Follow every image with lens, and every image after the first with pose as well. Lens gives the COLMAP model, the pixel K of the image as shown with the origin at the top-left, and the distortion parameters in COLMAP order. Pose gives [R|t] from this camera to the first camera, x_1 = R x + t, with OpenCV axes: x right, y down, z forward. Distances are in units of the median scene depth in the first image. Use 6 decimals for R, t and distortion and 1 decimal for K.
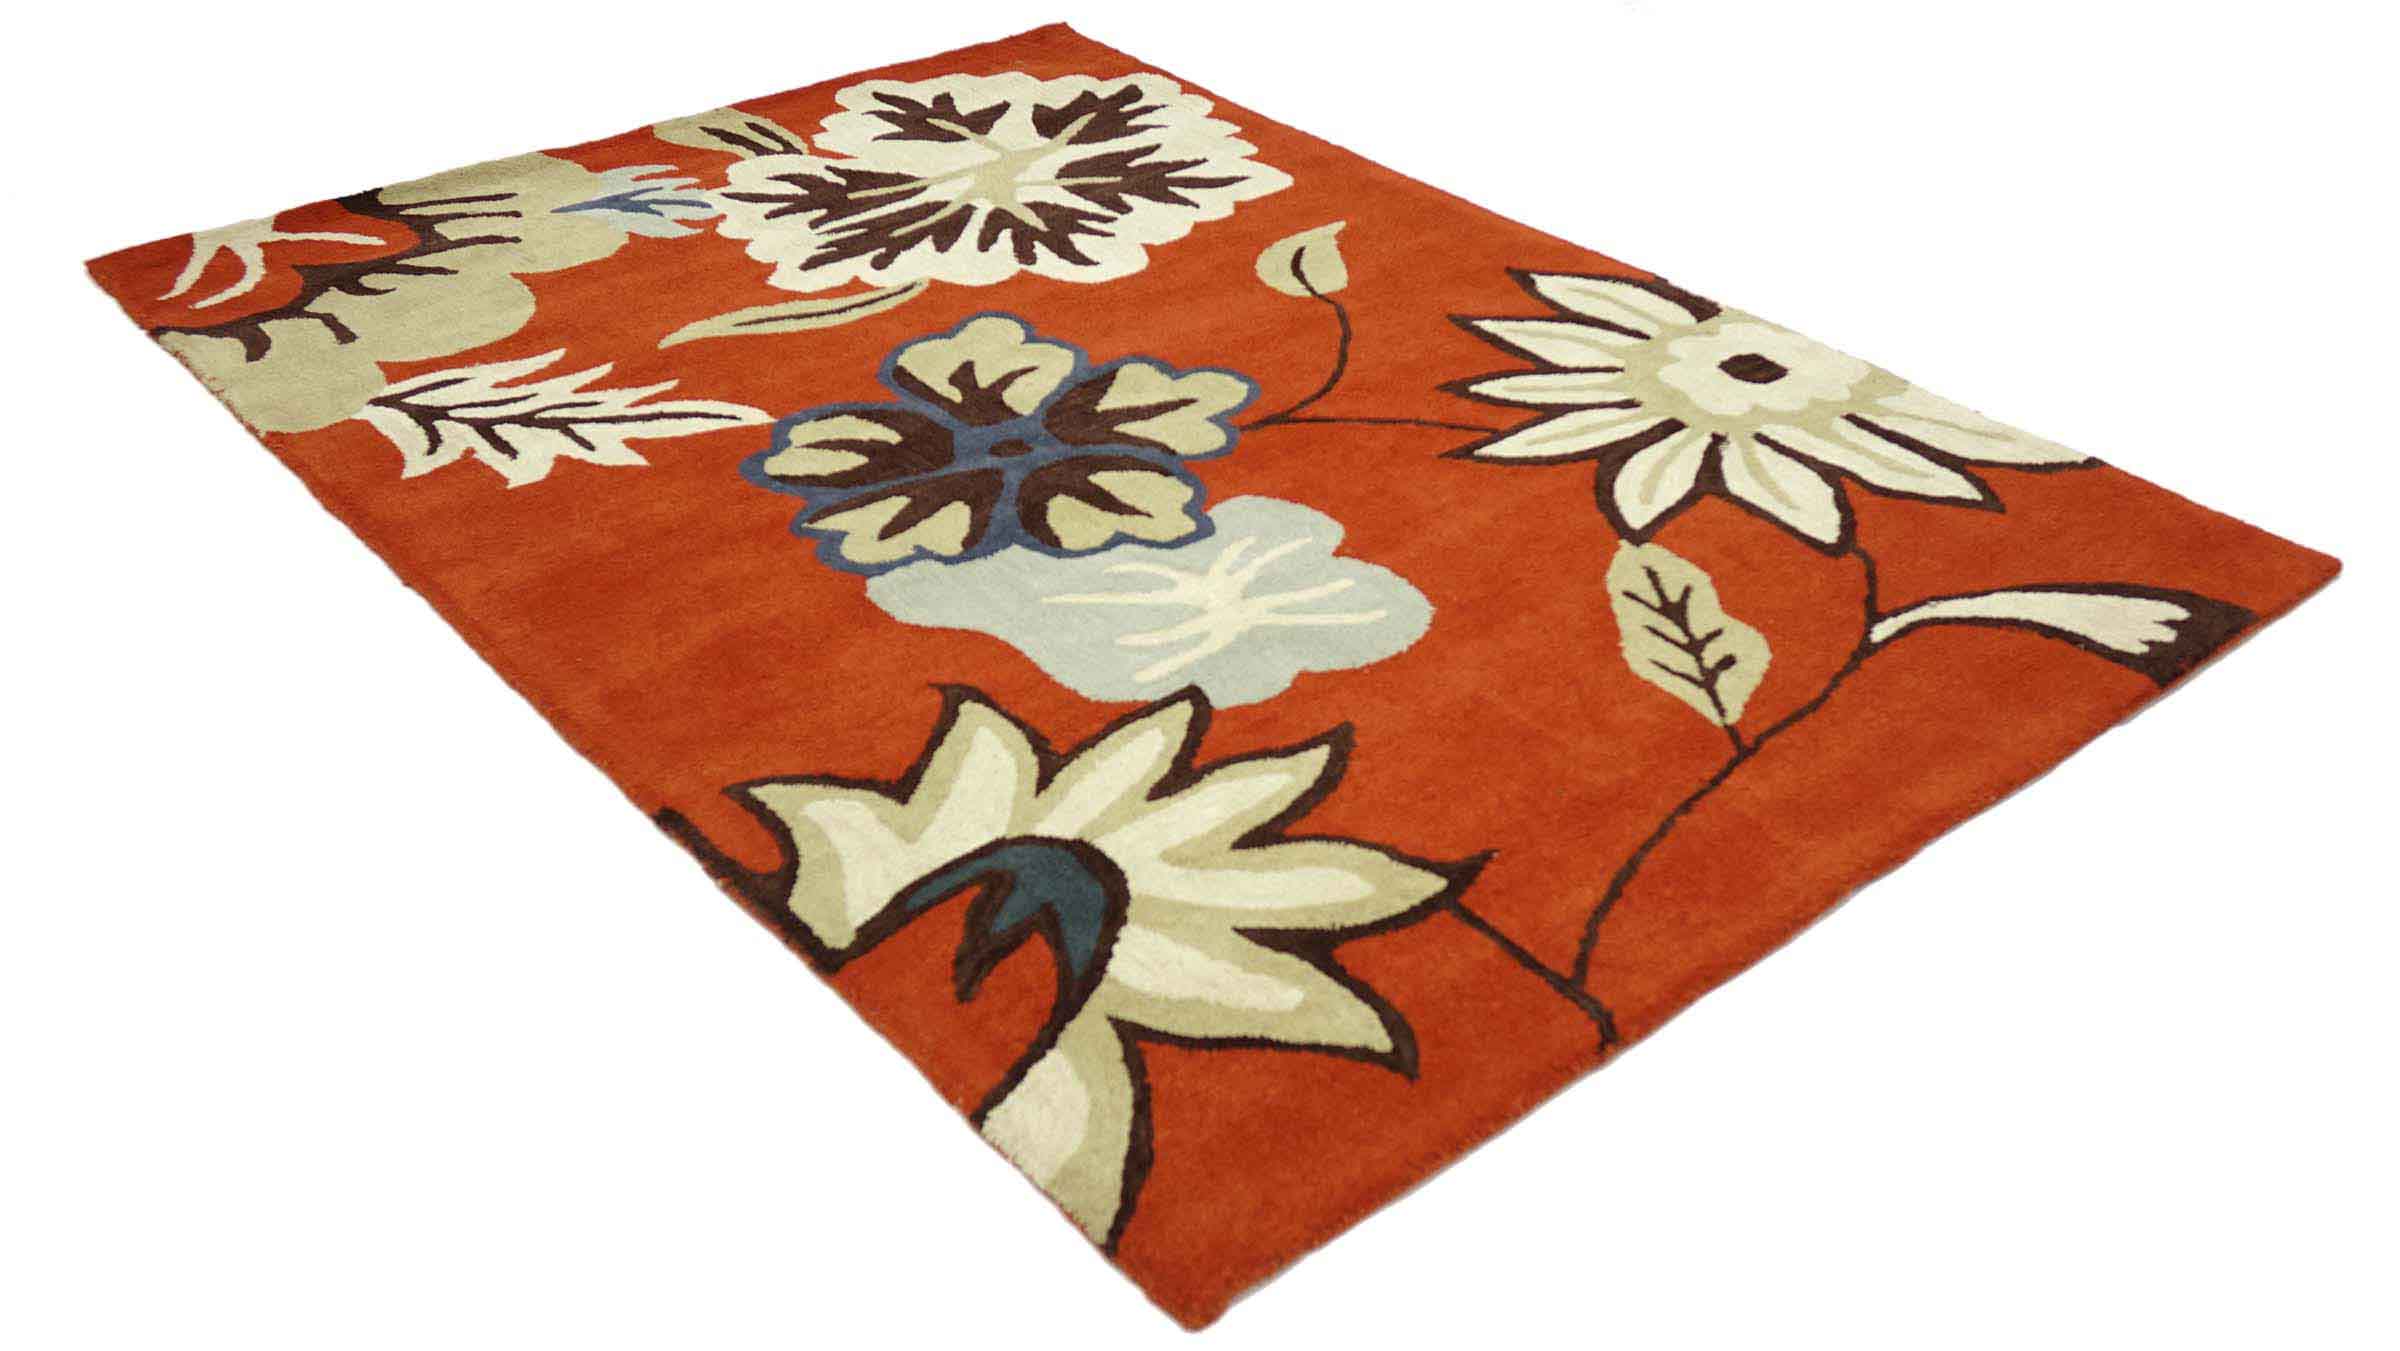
lens RADIAL K [[2290.3, 0, 1200.0], [0, 2290.3, 675.5], [0, 0, 1]] dist [-0.010600, -0.007461]
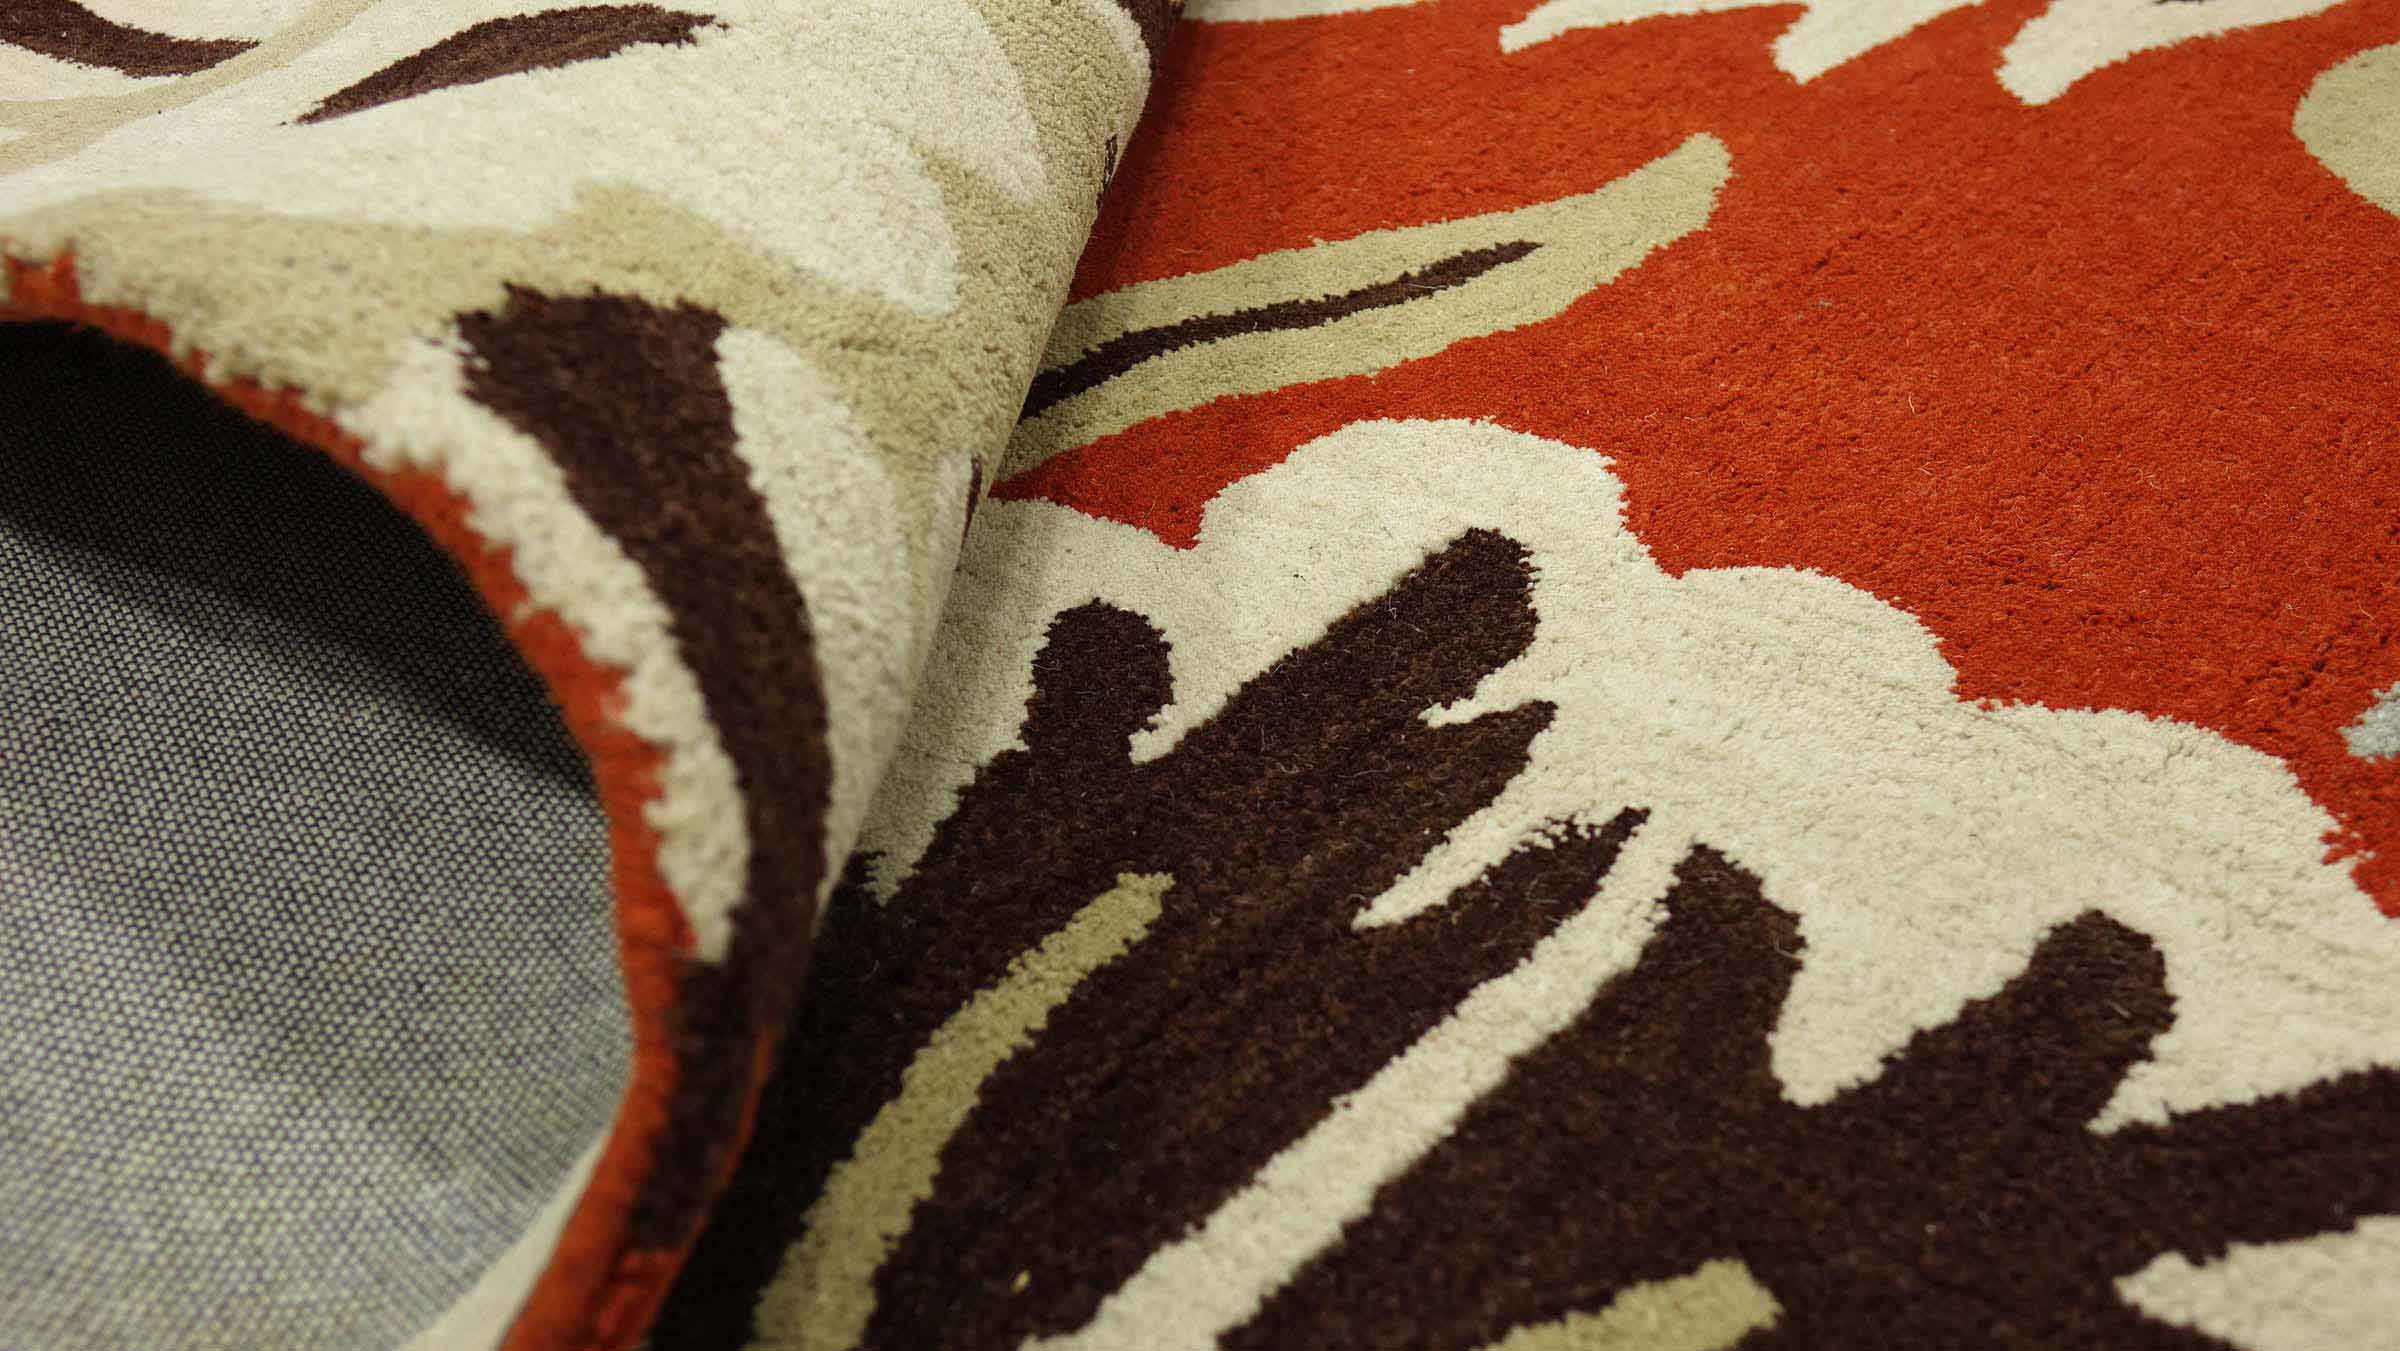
lens RADIAL K [[2779.4, 0, 1200.0], [0, 2779.4, 675.5], [0, 0, 1]] dist [0.003763, 0.013318]
pose [[-0.980643, 0.090590, -0.173586, -0.124403], [-0.121043, 0.416368, 0.901103, -0.412594], [0.153907, 0.904672, -0.397343, 1.221710]]
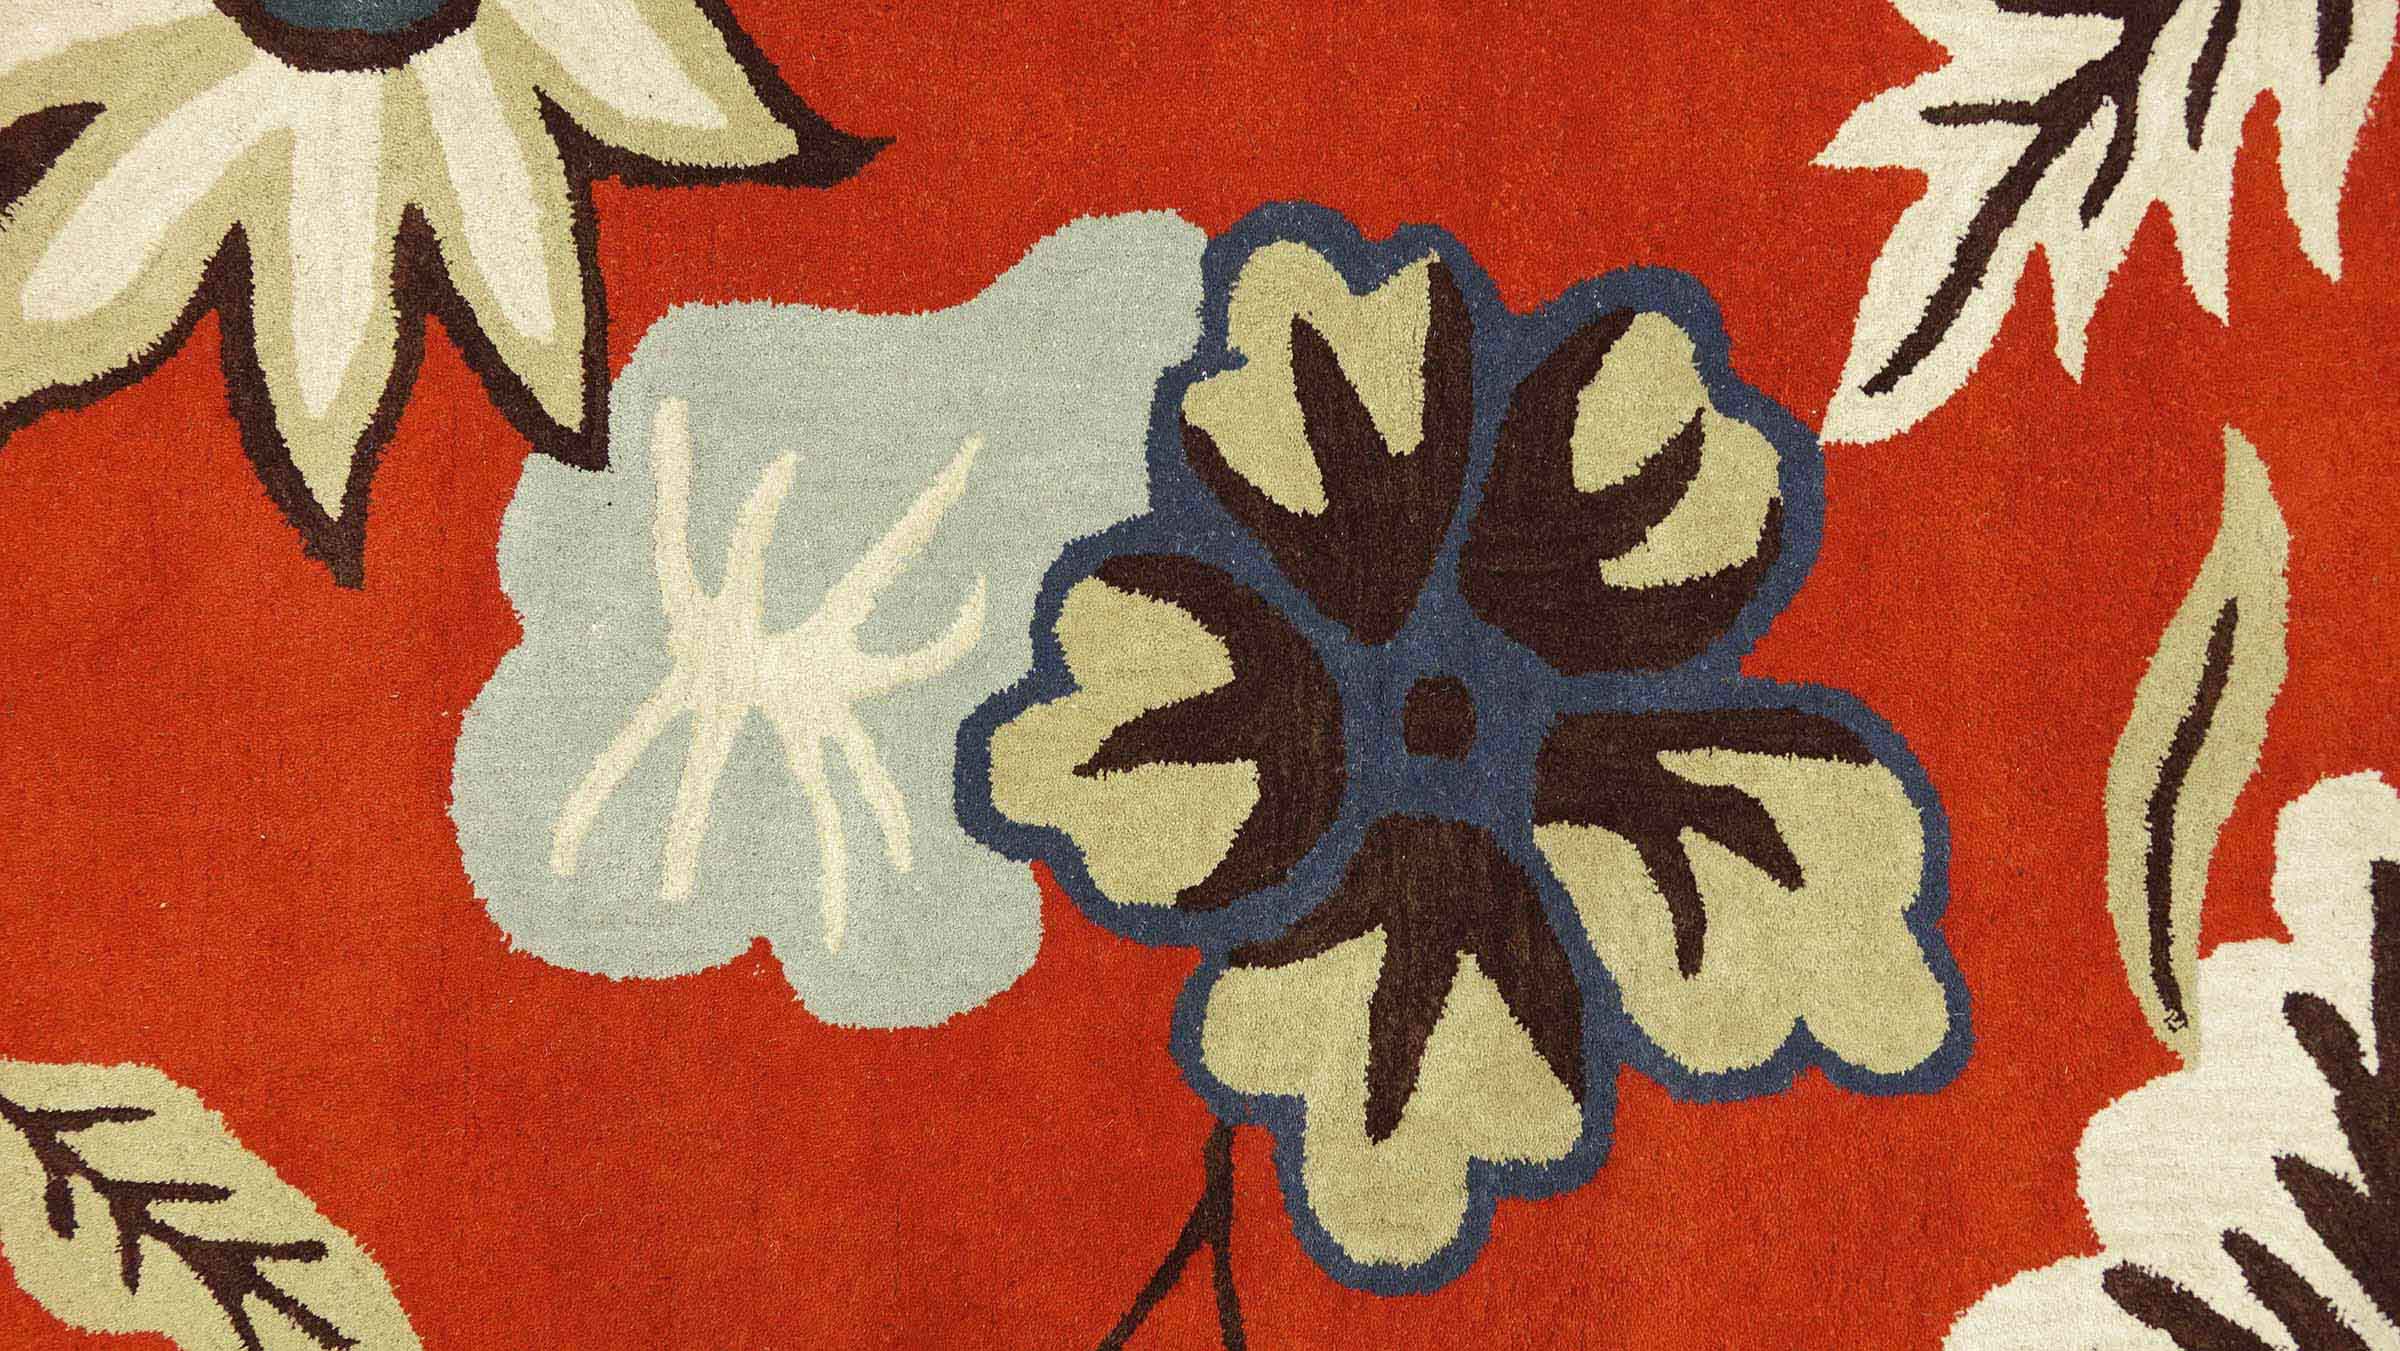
lens RADIAL K [[1832.1, 0, 1200.0], [0, 1832.1, 675.5], [0, 0, 1]] dist [-0.010493, -0.002783]
pose [[-0.652846, 0.754793, -0.063878, -0.027181], [-0.456091, -0.324354, 0.828719, -0.401302], [0.604792, 0.570160, 0.556007, 0.706259]]
